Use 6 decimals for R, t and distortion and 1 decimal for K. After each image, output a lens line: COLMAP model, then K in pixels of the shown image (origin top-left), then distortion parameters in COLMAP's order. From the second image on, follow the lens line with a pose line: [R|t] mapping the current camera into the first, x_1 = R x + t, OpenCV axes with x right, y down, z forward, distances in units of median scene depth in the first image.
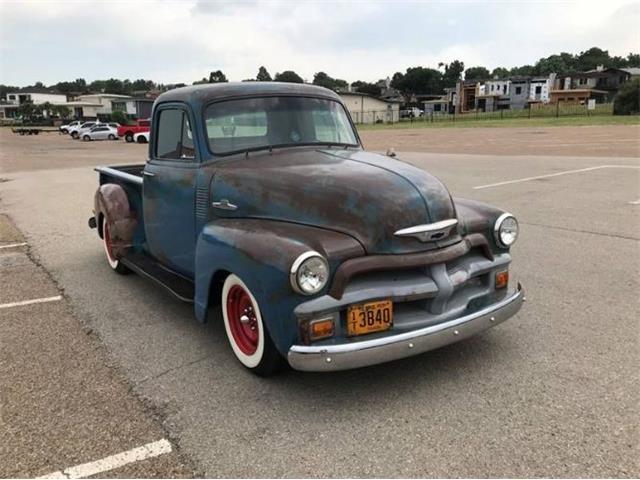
lens RADIAL K [[549.0, 0, 322.8], [0, 549.0, 230.5], [0, 0, 1]] dist [0.029181, -0.005998]
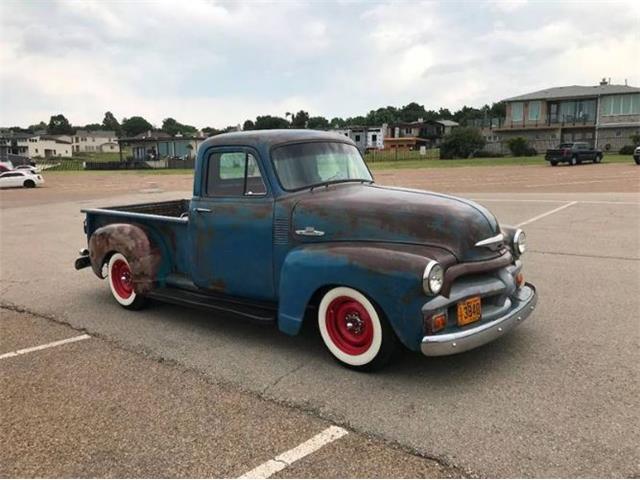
lens RADIAL K [[525.3, 0, 322.2], [0, 525.3, 236.8], [0, 0, 1]] dist [0.031383, -0.014410]
pose [[0.961435, -0.043513, 0.271570, -0.385592], [0.060061, 0.996791, -0.052920, 0.020829], [-0.268396, 0.067190, 0.960963, -0.068529]]
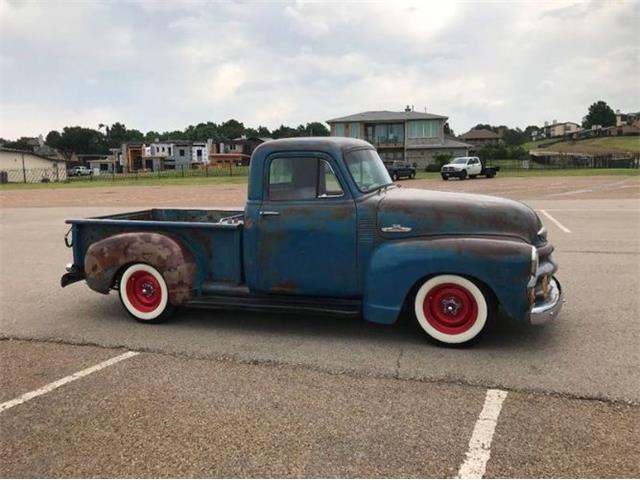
lens RADIAL K [[525.3, 0, 320.0], [0, 525.3, 234.9], [0, 0, 1]] dist [0.031383, -0.014410]
pose [[0.814303, -0.064686, 0.576824, -0.876925], [0.118433, 0.991381, -0.056016, 0.013288], [-0.568229, 0.113929, 0.814946, 0.081265]]
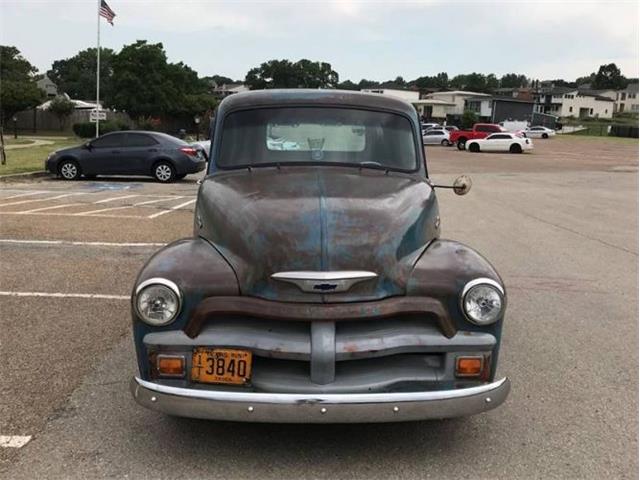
lens RADIAL K [[696.2, 0, 349.4], [0, 696.2, 260.9], [0, 0, 1]] dist [0.017511, 0.000000]
pose [[0.858905, 0.144437, -0.491346, 0.524397], [-0.147353, 0.988533, 0.033009, -0.048425], [0.490479, 0.044050, 0.870339, 0.092055]]
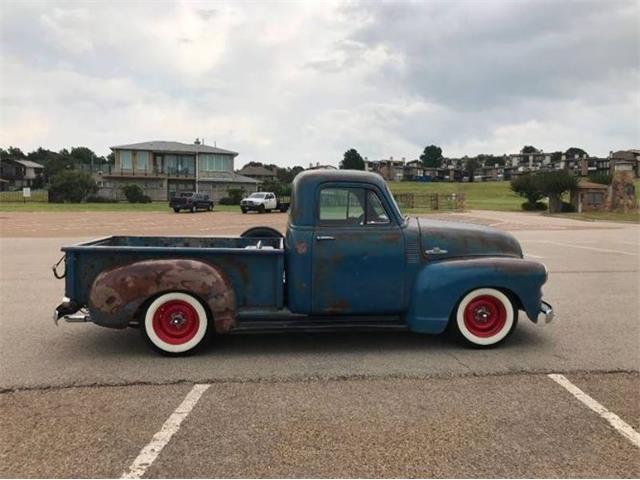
lens RADIAL K [[525.3, 0, 321.4], [0, 525.3, 240.3], [0, 0, 1]] dist [0.031383, -0.014410]
pose [[0.498257, -0.033725, 0.866373, -1.342568], [0.151817, 0.987199, -0.048882, -0.045290], [-0.853634, 0.155886, 0.496999, 0.460881]]
